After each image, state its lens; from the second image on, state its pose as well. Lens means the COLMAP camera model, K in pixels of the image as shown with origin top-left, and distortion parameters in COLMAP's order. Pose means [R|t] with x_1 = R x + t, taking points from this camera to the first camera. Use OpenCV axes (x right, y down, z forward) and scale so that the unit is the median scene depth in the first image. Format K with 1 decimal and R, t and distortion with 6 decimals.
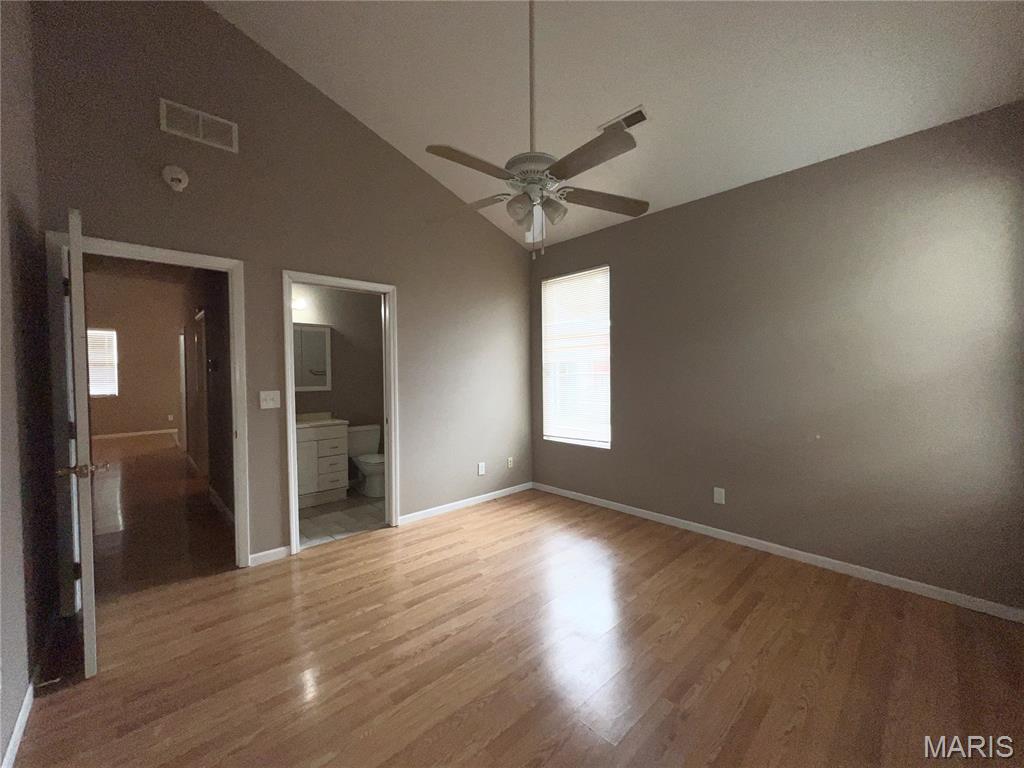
lens RADIAL K [[408.8, 0, 513.1], [0, 408.8, 384.7], [0, 0, 1]] dist [-0.001937, 0.000251]
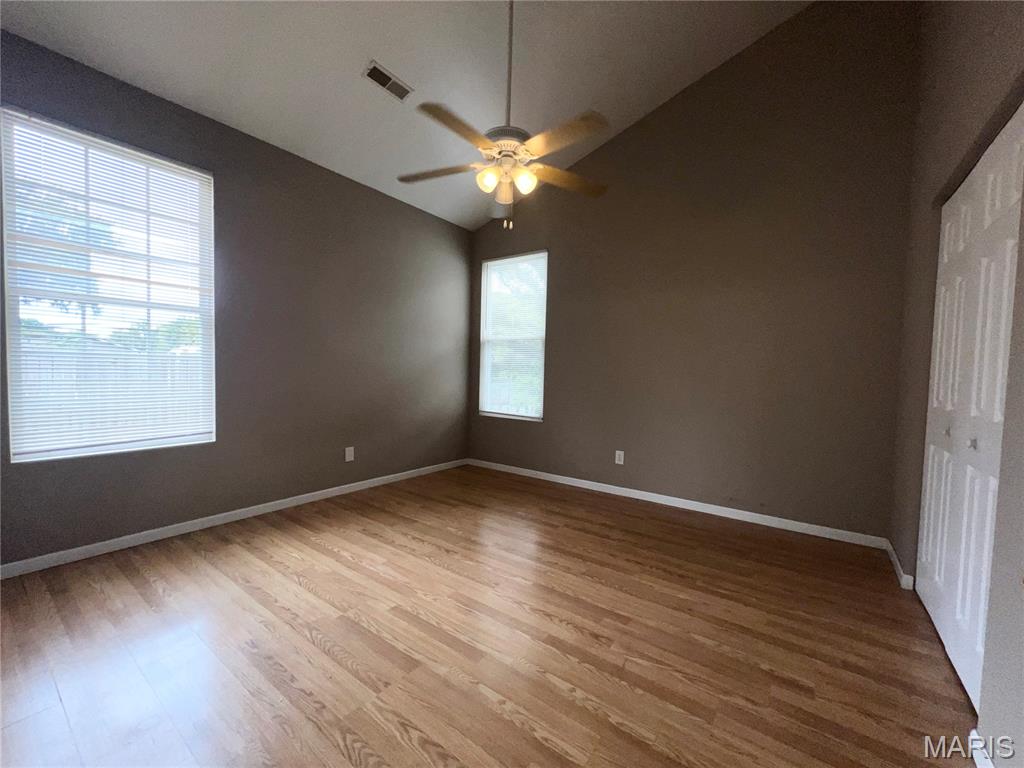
lens RADIAL K [[408.8, 0, 513.1], [0, 408.8, 384.7], [0, 0, 1]] dist [-0.001937, 0.000251]
pose [[-0.182282, -0.035461, 0.982607, -0.776841], [-0.000070, 0.999350, 0.036052, 0.049652], [-0.983246, 0.006503, -0.182166, 0.894488]]
